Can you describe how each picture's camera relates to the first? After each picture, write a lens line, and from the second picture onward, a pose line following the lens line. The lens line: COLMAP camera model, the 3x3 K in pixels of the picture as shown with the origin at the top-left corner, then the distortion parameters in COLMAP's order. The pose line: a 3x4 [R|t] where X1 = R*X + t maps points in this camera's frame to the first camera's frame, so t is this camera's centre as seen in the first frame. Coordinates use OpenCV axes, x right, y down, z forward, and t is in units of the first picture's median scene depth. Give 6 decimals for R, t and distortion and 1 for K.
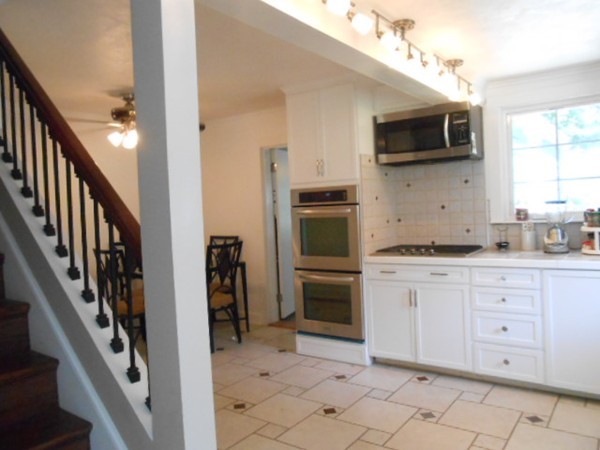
lens RADIAL K [[458.1, 0, 300.4], [0, 458.1, 224.0], [0, 0, 1]] dist [-0.063031, 0.041933]
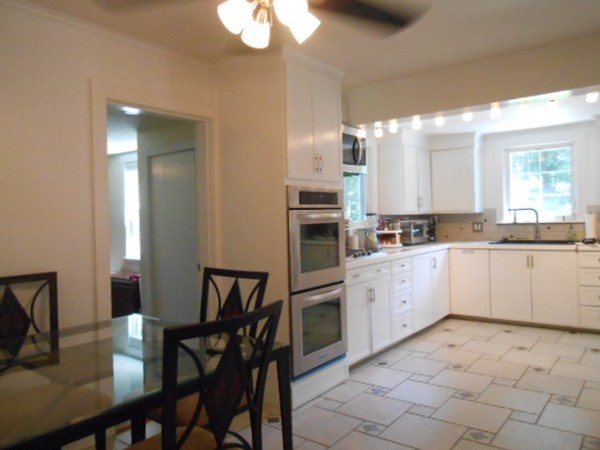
lens RADIAL K [[458.1, 0, 300.5], [0, 458.1, 224.1], [0, 0, 1]] dist [-0.063031, 0.041933]
pose [[0.045467, 0.023998, 0.998678, -0.809484], [0.061786, 0.997730, -0.026788, 0.008033], [-0.997053, 0.062922, 0.043881, 1.028372]]
